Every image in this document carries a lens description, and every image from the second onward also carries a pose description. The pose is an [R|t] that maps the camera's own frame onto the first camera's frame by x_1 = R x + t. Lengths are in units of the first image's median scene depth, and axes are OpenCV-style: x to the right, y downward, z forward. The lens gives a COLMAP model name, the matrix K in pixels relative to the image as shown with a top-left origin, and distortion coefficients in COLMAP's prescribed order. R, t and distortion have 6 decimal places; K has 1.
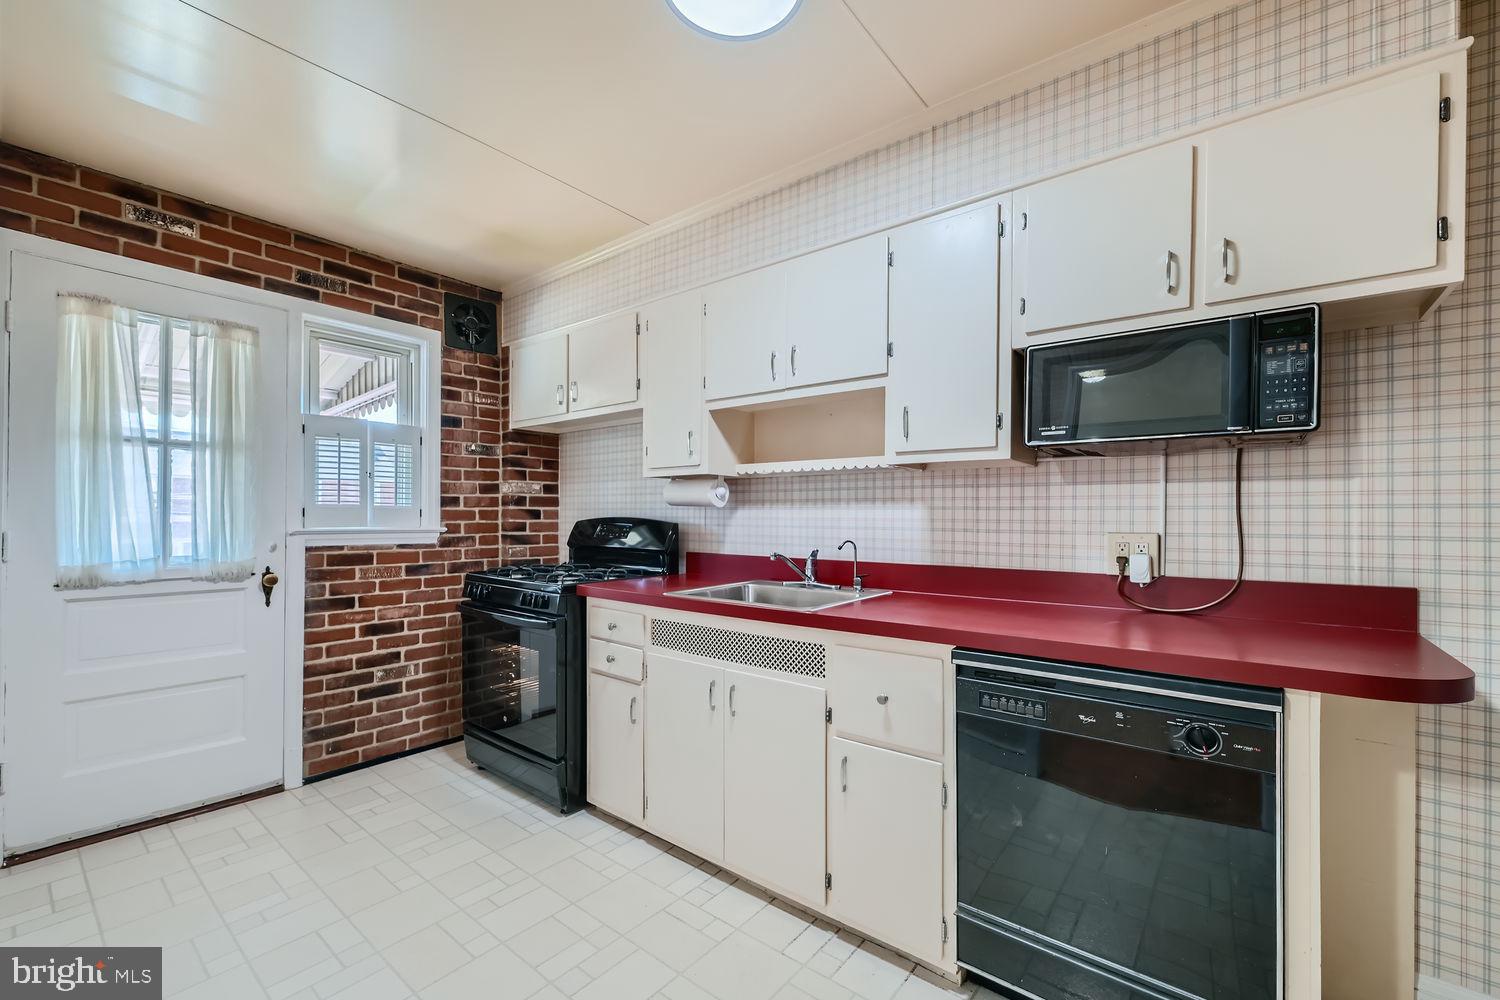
lens RADIAL K [[613.1, 0, 748.9], [0, 613.1, 514.1], [0, 0, 1]] dist [0.000165, -0.000092]
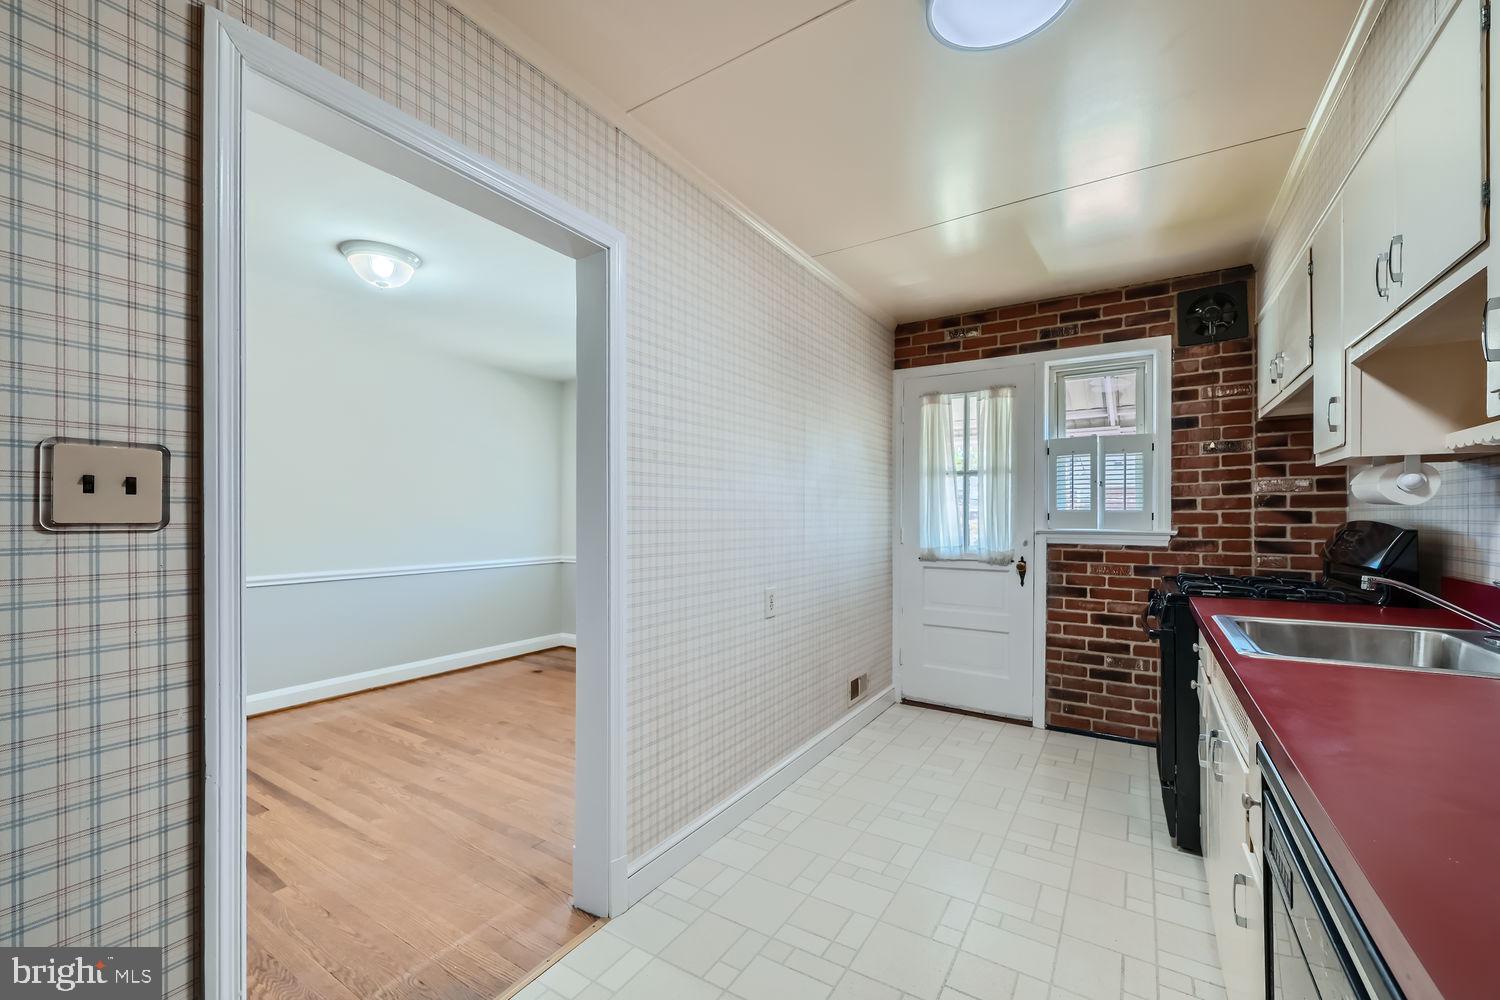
lens RADIAL K [[599.0, 0, 746.6], [0, 599.0, 512.9], [0, 0, 1]] dist [0.000187, 0.000136]
pose [[0.118923, -0.011472, -0.992837, 0.409734], [0.003564, 0.999932, -0.011127, 0.001347], [0.992897, -0.002215, 0.118956, 0.209114]]
